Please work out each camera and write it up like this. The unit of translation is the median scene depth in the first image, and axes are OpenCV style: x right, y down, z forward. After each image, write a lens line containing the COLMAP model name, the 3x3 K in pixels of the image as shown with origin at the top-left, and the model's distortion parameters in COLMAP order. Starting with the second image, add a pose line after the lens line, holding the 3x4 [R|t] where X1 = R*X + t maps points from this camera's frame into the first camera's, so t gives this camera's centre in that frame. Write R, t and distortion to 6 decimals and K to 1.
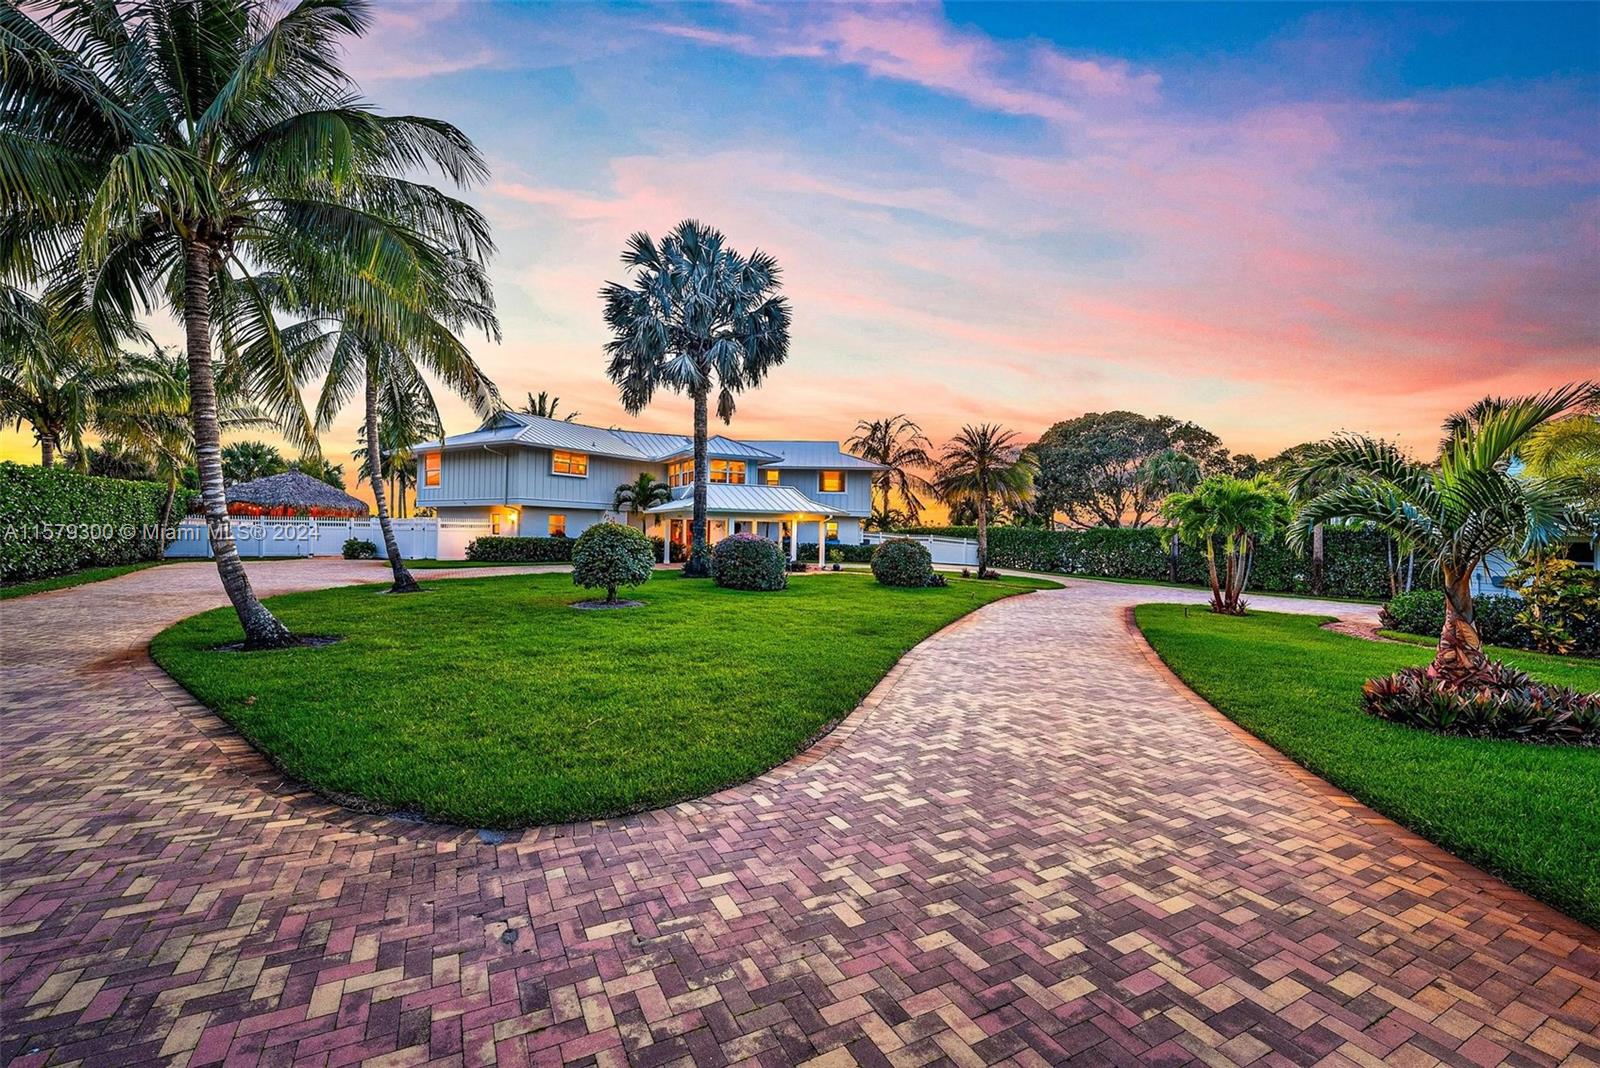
lens RADIAL K [[646.7, 0, 800.0], [0, 646.7, 534.0], [0, 0, 1]] dist [0.000189, -0.000100]
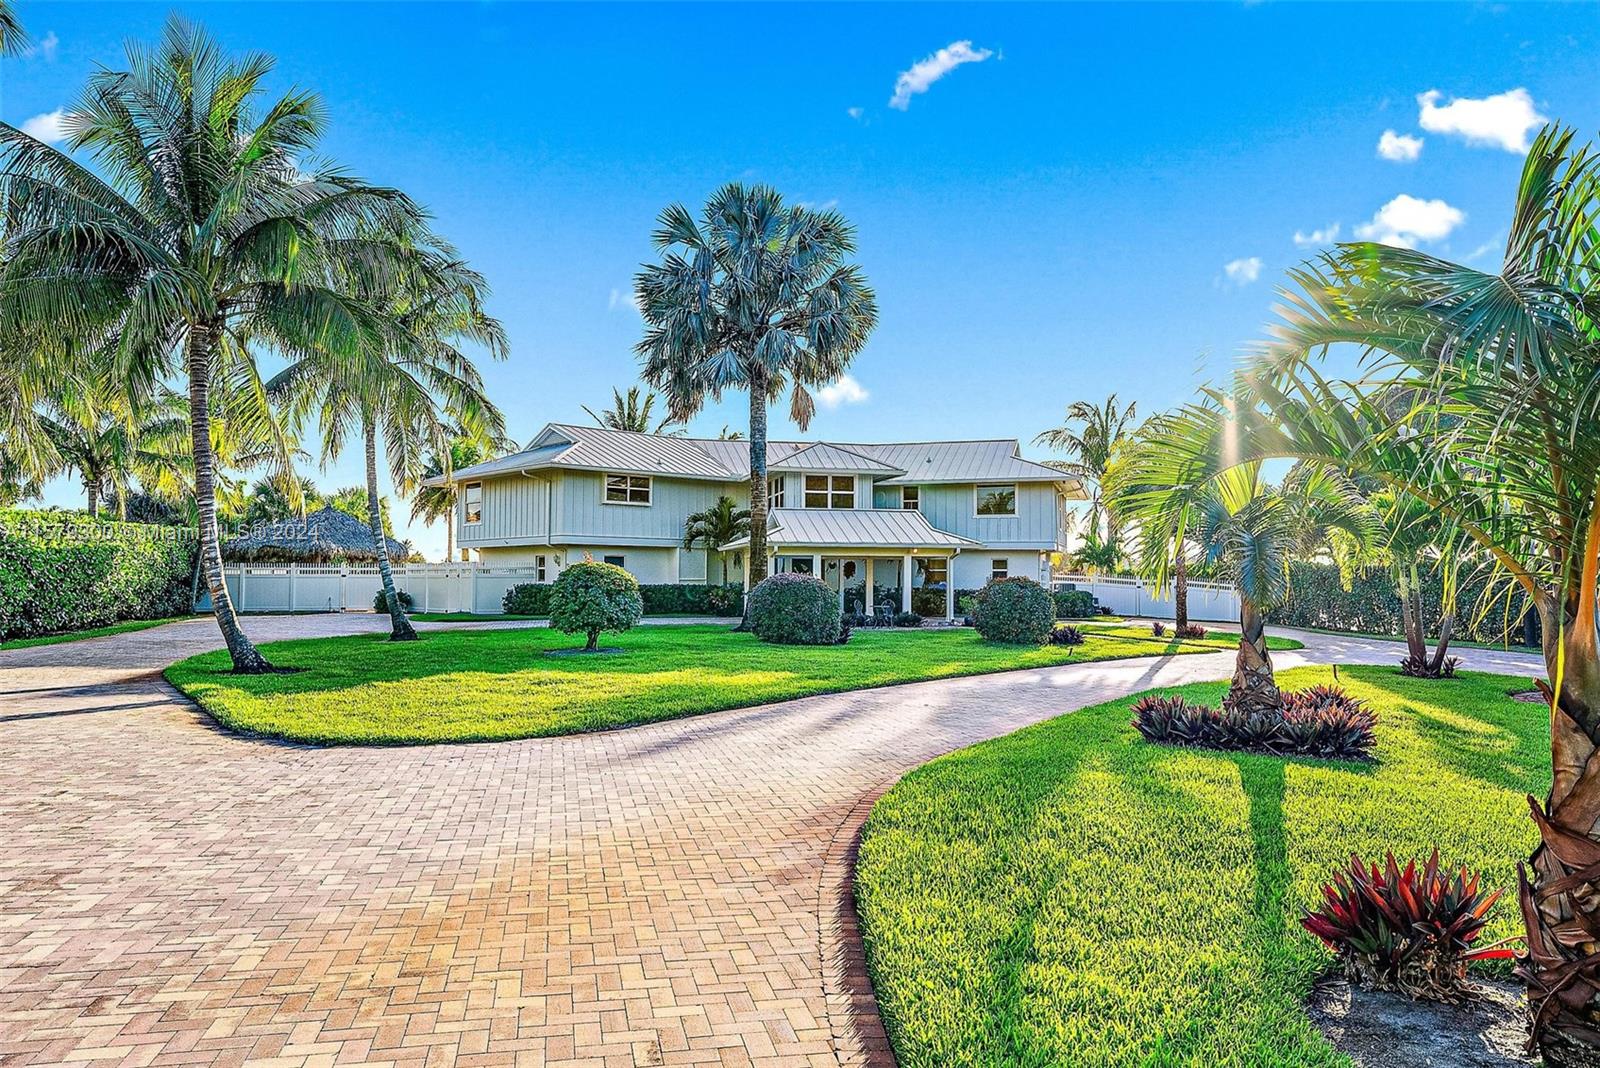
lens RADIAL K [[1029.9, 0, 801.5], [0, 1029.9, 552.2], [0, 0, 1]] dist [-0.002101, -0.000124]
pose [[0.967545, -0.019800, -0.251922, 0.214873], [0.012300, 0.999434, -0.031314, 0.011350], [0.252400, 0.027199, 0.967241, -0.189543]]
